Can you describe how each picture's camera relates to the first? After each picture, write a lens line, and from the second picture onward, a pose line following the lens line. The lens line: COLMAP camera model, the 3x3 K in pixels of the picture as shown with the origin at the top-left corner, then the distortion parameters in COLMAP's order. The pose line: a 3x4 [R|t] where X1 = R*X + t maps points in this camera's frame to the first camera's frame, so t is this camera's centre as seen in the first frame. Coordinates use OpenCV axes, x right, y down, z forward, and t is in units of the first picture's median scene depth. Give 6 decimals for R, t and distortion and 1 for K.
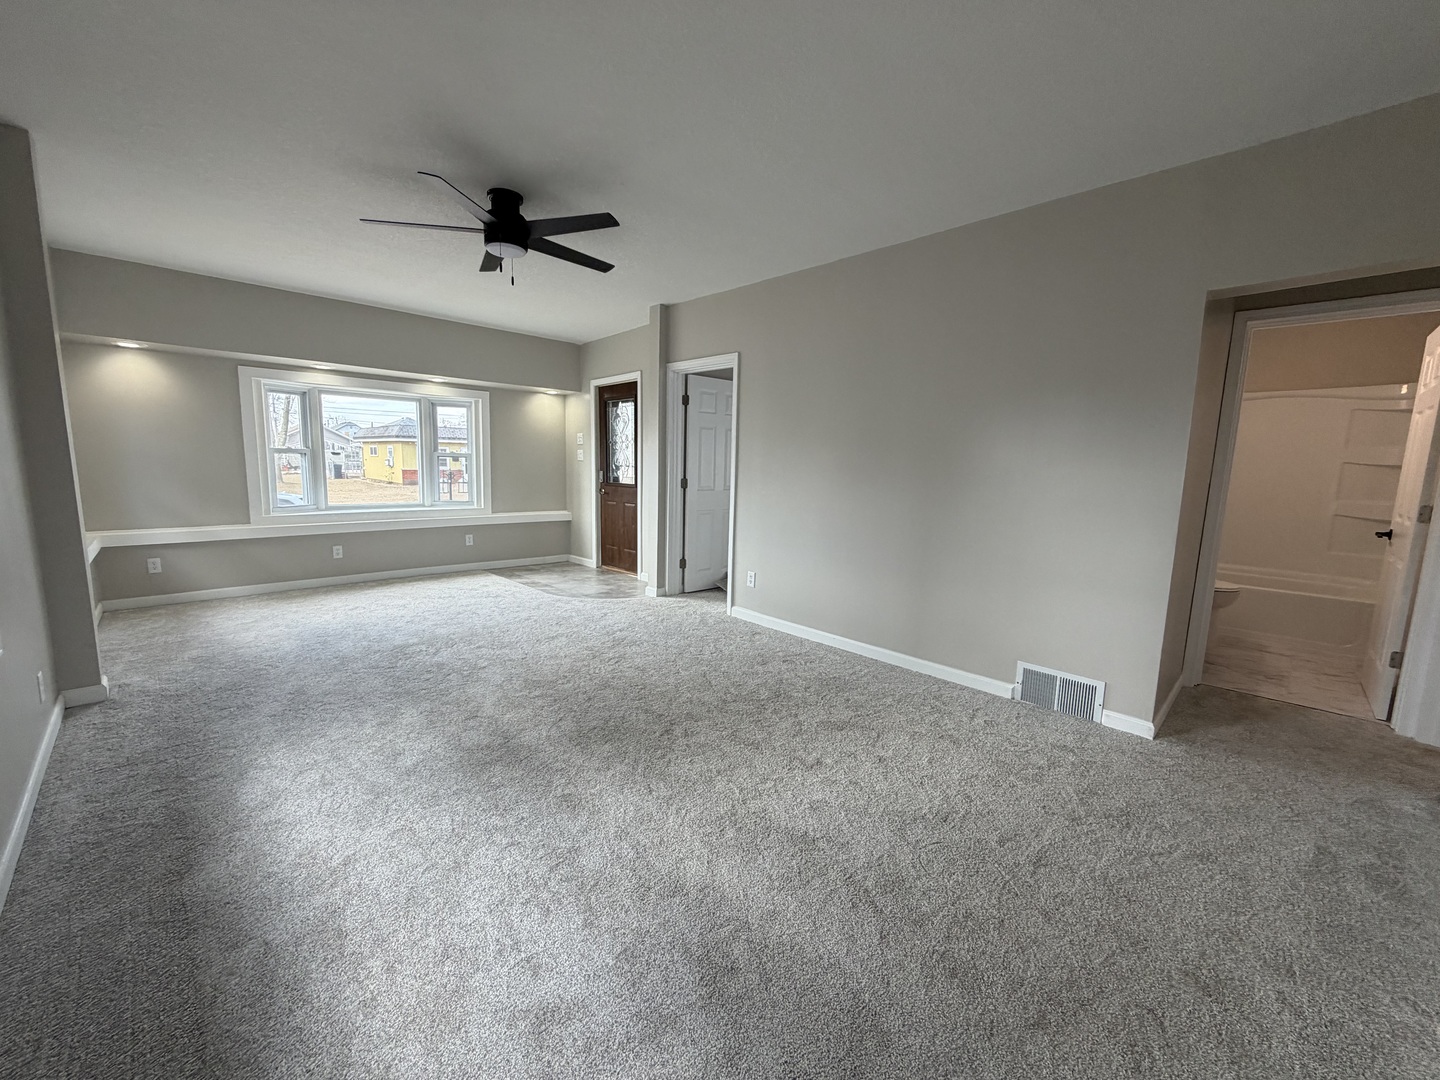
lens RADIAL K [[572.2, 0, 720.0], [0, 572.2, 540.0], [0, 0, 1]] dist [0.001215, 0.000128]
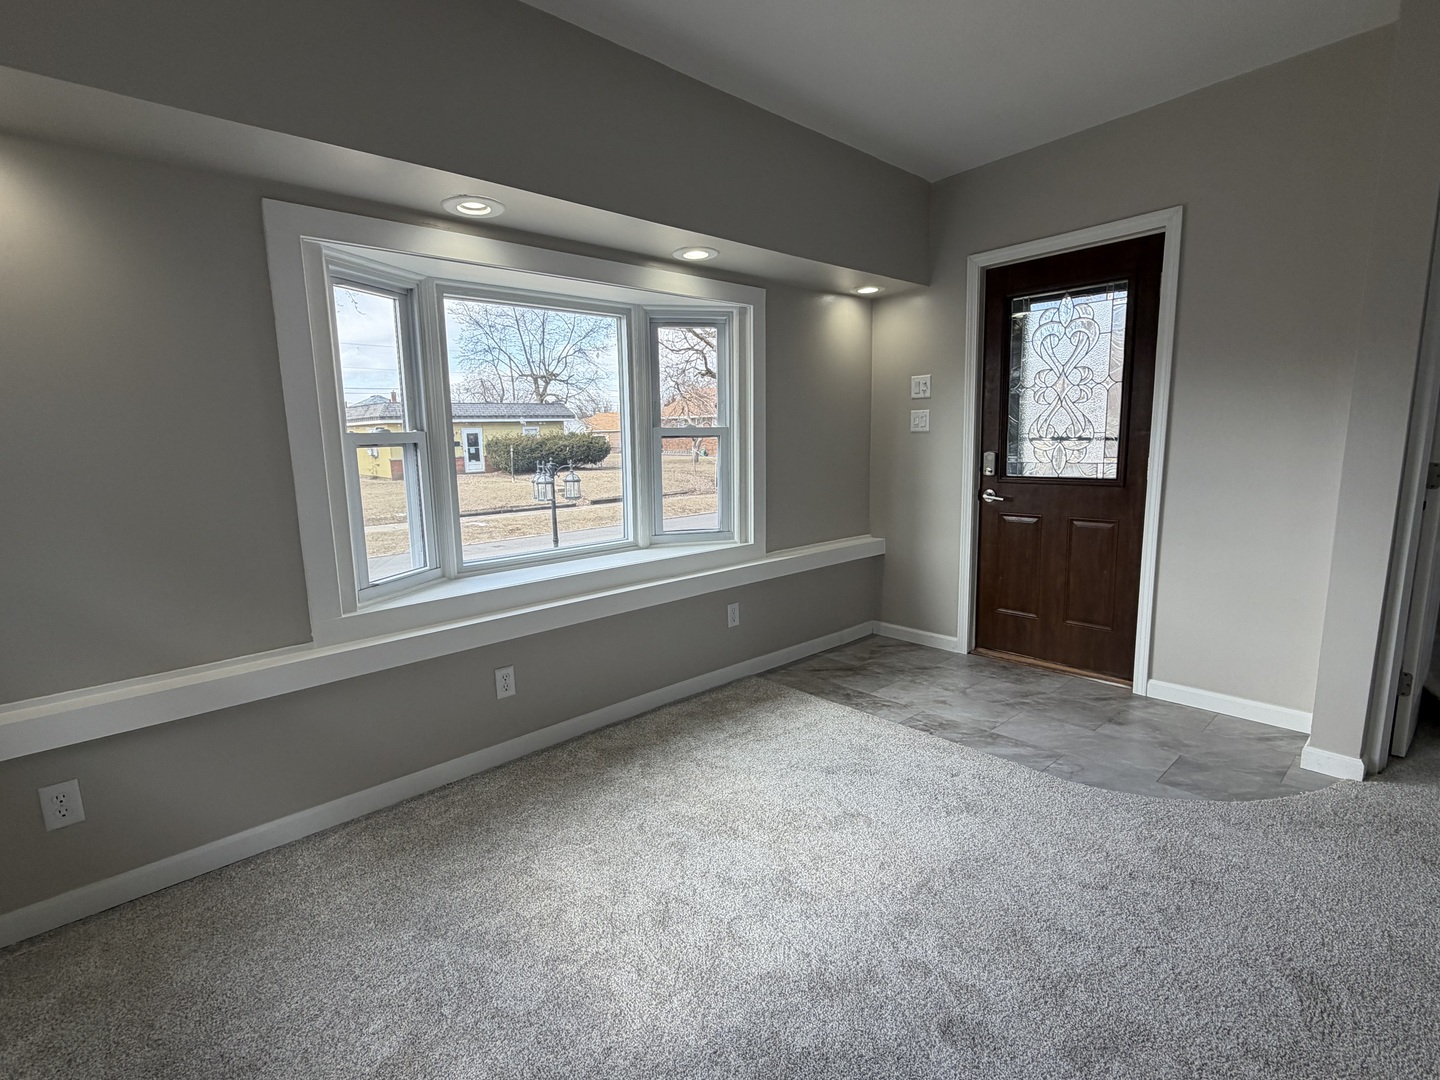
lens RADIAL K [[682.6, 0, 720.0], [0, 682.6, 540.0], [0, 0, 1]] dist [0.001035, 0.000666]
pose [[0.998514, -0.042623, -0.033958, -0.428201], [0.043322, 0.998858, 0.020123, -0.072547], [0.033061, -0.021564, 0.999221, 0.452441]]
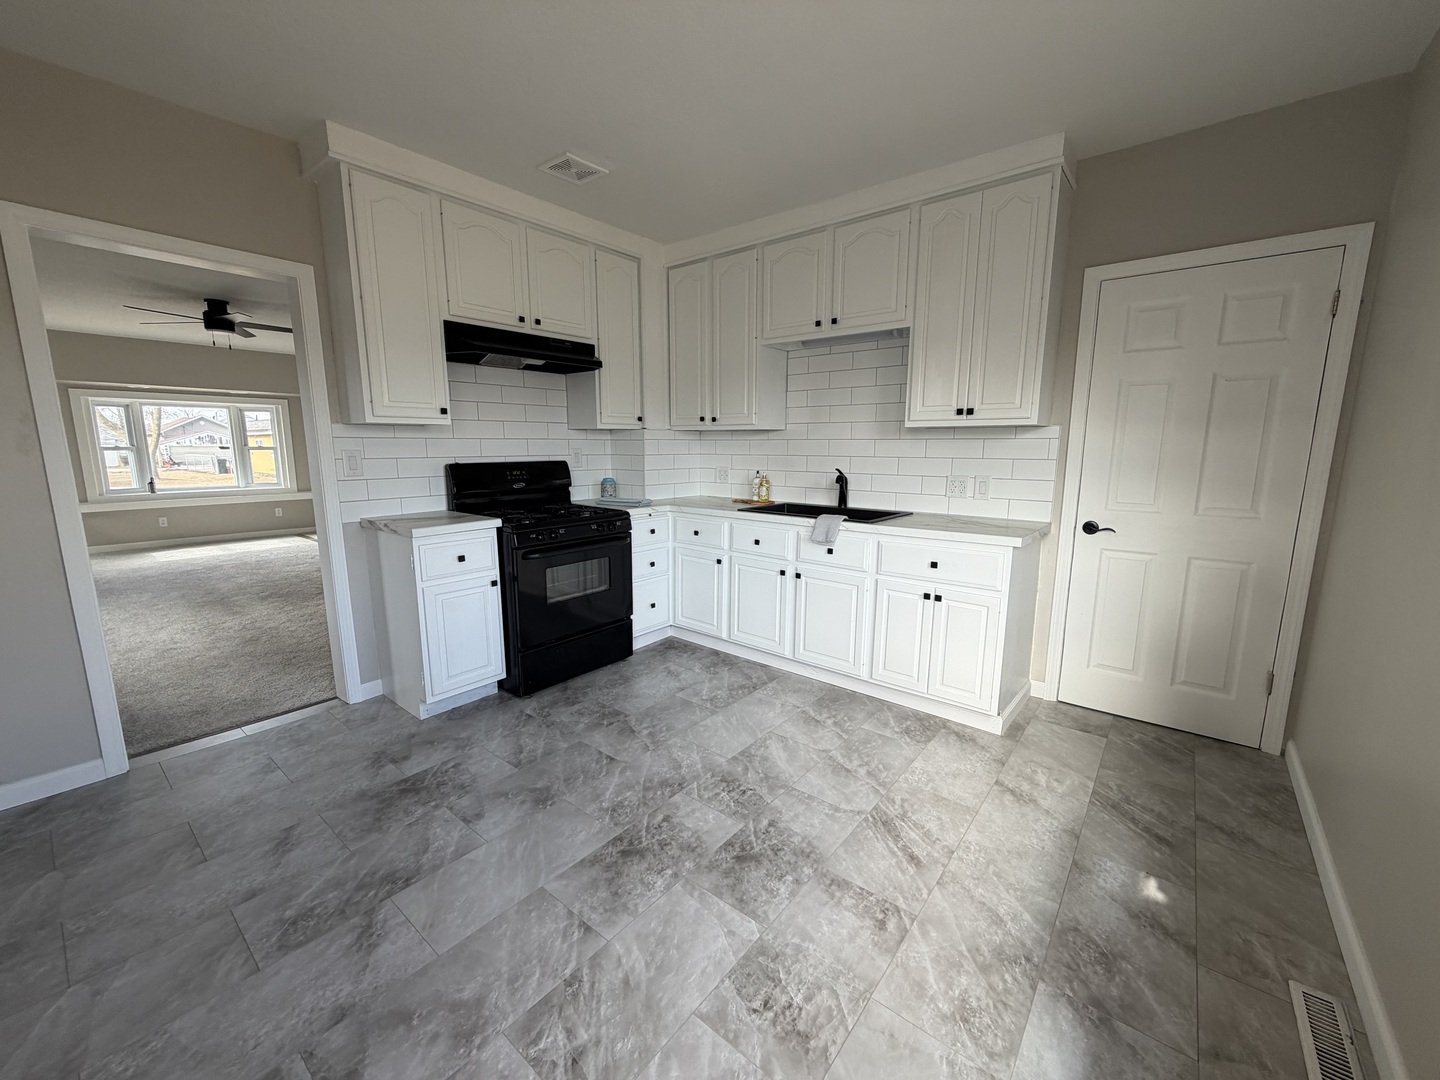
lens RADIAL K [[572.2, 0, 720.0], [0, 572.2, 540.0], [0, 0, 1]] dist [0.001215, 0.000128]
pose [[0.993613, -0.041899, 0.104777, 0.439854], [0.038955, 0.998791, 0.029986, 0.064975], [-0.105907, -0.025713, 0.994044, -0.433507]]
